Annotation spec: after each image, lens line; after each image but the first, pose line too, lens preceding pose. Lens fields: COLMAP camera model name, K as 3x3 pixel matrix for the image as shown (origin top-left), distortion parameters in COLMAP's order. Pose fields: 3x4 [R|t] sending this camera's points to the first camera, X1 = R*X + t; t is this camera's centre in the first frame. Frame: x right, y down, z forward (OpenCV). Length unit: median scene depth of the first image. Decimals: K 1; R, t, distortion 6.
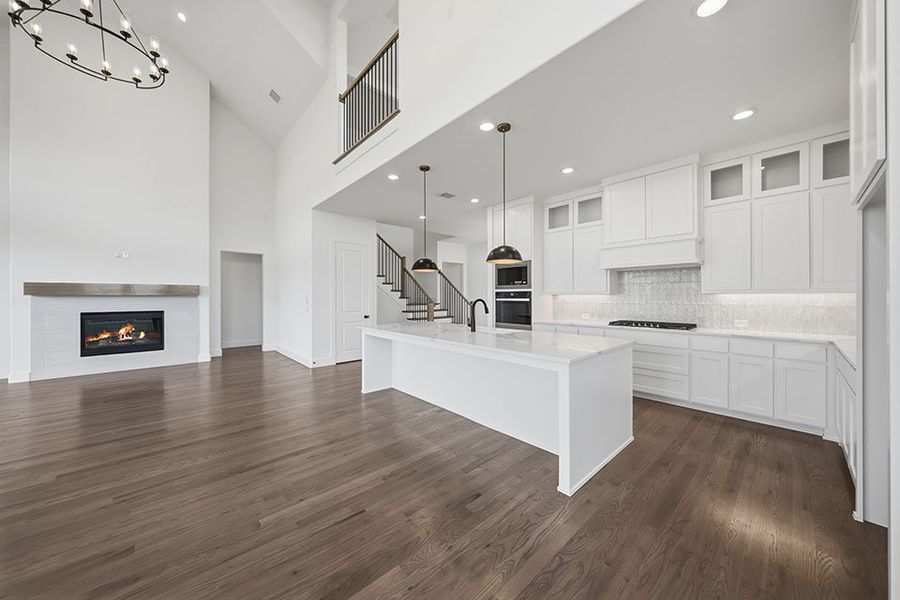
lens RADIAL K [[310.0, 0, 447.1], [0, 310.0, 295.6], [0, 0, 1]] dist [-0.001125, 0.000179]
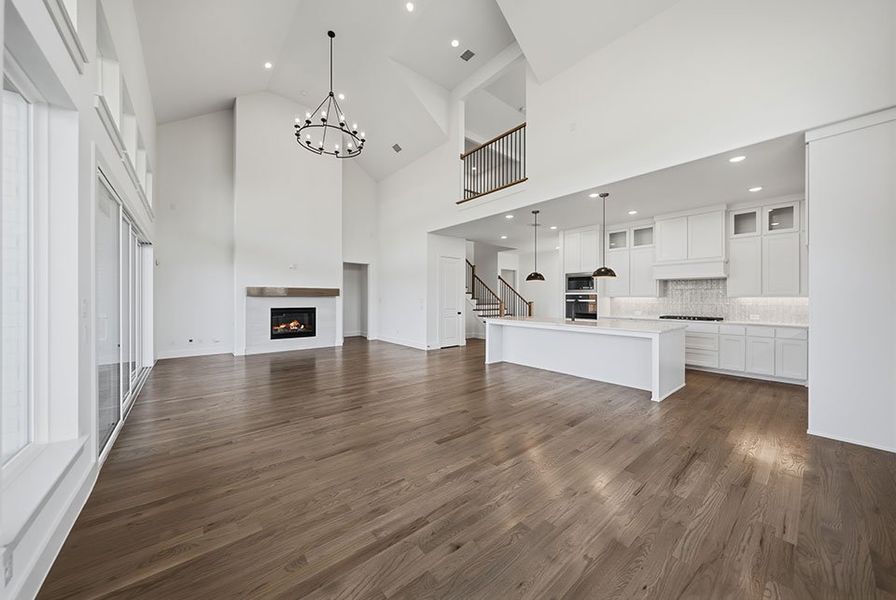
lens RADIAL K [[308.6, 0, 444.9], [0, 308.6, 297.8], [0, 0, 1]] dist [-0.001125, 0.000179]
pose [[0.999232, 0.004852, -0.038883, -0.359206], [-0.004700, 0.999981, 0.004007, -0.001396], [0.038901, -0.003821, 0.999236, -0.402098]]
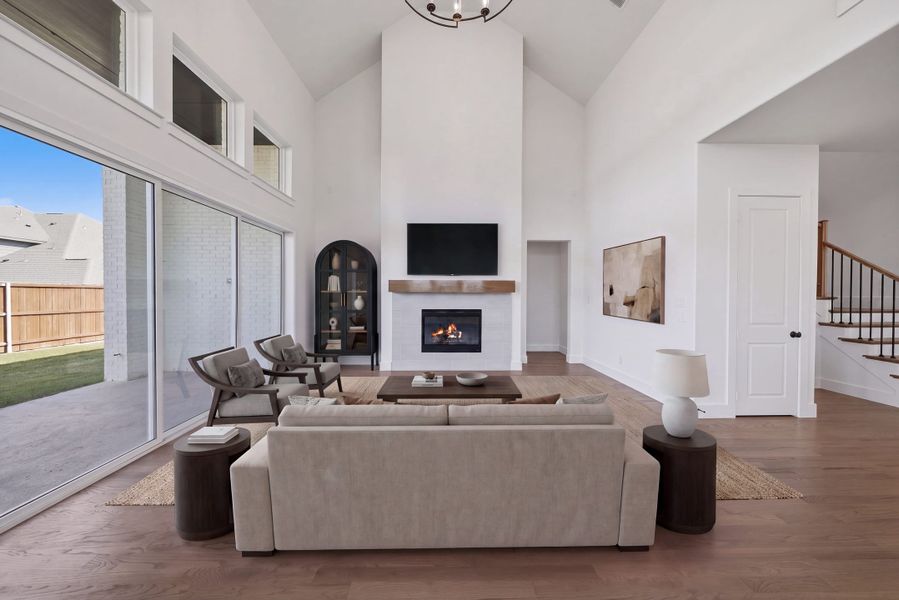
lens RADIAL K [[309.6, 0, 448.0], [0, 309.6, 296.0], [0, 0, 1]] dist [-0.001125, 0.000179]
pose [[0.757761, 0.010917, -0.652441, -0.483109], [-0.003995, 0.999919, 0.012090, -0.000321], [0.652520, -0.006555, 0.757743, 0.303153]]
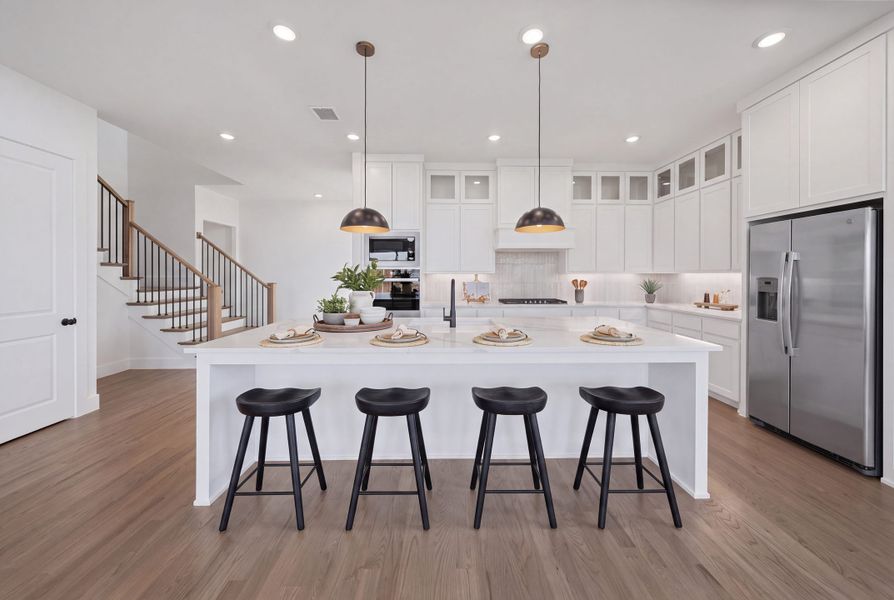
lens RADIAL K [[313.7, 0, 449.9], [0, 313.7, 275.5], [0, 0, 1]] dist [-0.000500, 0.000107]
pose [[0.652901, 0.002074, 0.757440, -0.323634], [-0.003201, 0.999995, 0.000021, 0.001922], [-0.757437, -0.002438, 0.652904, 0.405652]]
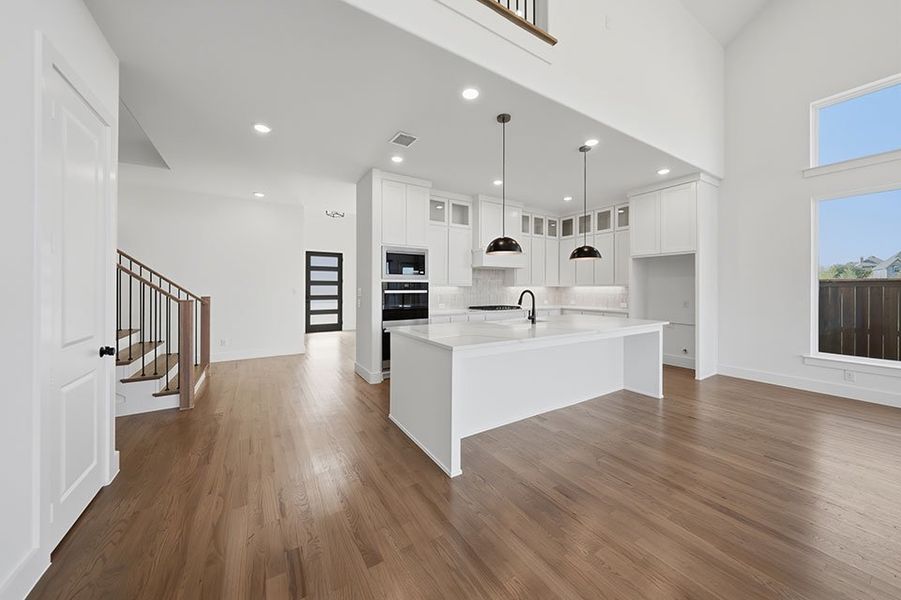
lens RADIAL K [[310.3, 0, 455.1], [0, 310.3, 288.1], [0, 0, 1]] dist [-0.001125, 0.000179]
pose [[0.176457, 0.002072, 0.984306, -0.668457], [-0.003391, 0.999993, -0.001497, 0.004868], [-0.984303, -0.003074, 0.176462, 0.781645]]
